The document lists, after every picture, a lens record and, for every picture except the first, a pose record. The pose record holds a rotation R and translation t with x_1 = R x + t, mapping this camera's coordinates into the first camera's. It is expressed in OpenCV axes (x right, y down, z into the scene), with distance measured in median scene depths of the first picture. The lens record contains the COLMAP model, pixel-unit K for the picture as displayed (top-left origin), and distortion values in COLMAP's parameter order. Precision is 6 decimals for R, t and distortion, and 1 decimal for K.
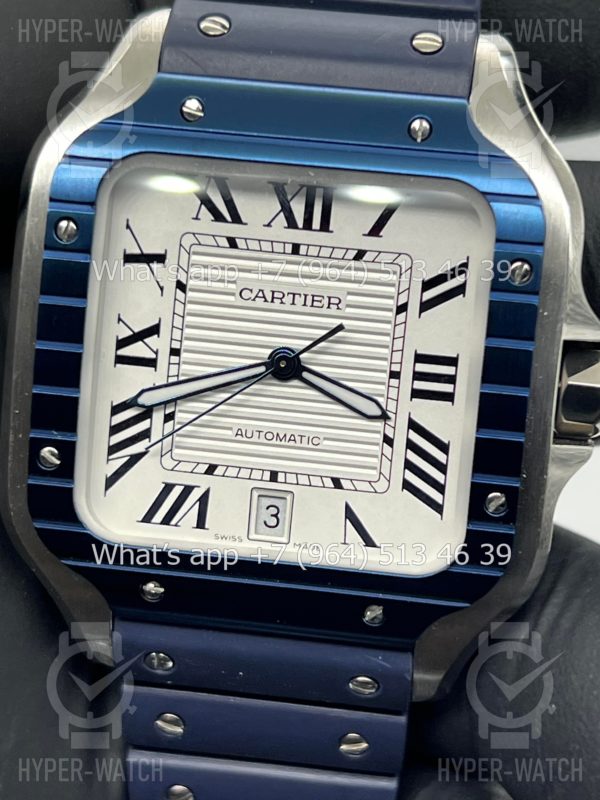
lens RADIAL K [[1917.2, 0, 297.8], [0, 1917.2, 395.3], [0, 0, 1]] dist [0.178690, 0.000000]
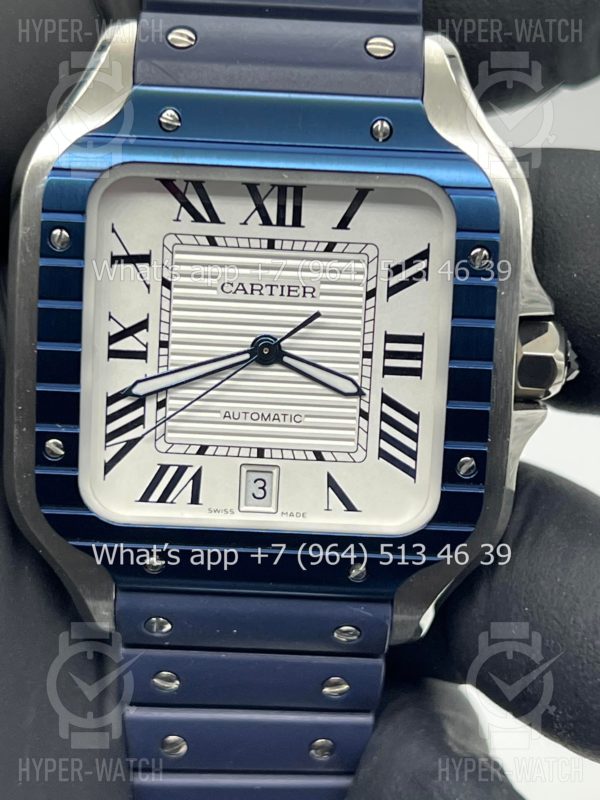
lens RADIAL K [[1917.2, 0, 295.5], [0, 1917.2, 403.6], [0, 0, 1]] dist [0.178690, 0.000000]
pose [[0.992686, -0.059088, 0.105273, -0.106776], [0.052973, 0.996794, 0.059963, -0.050494], [-0.108479, -0.053948, 0.992634, -0.085230]]
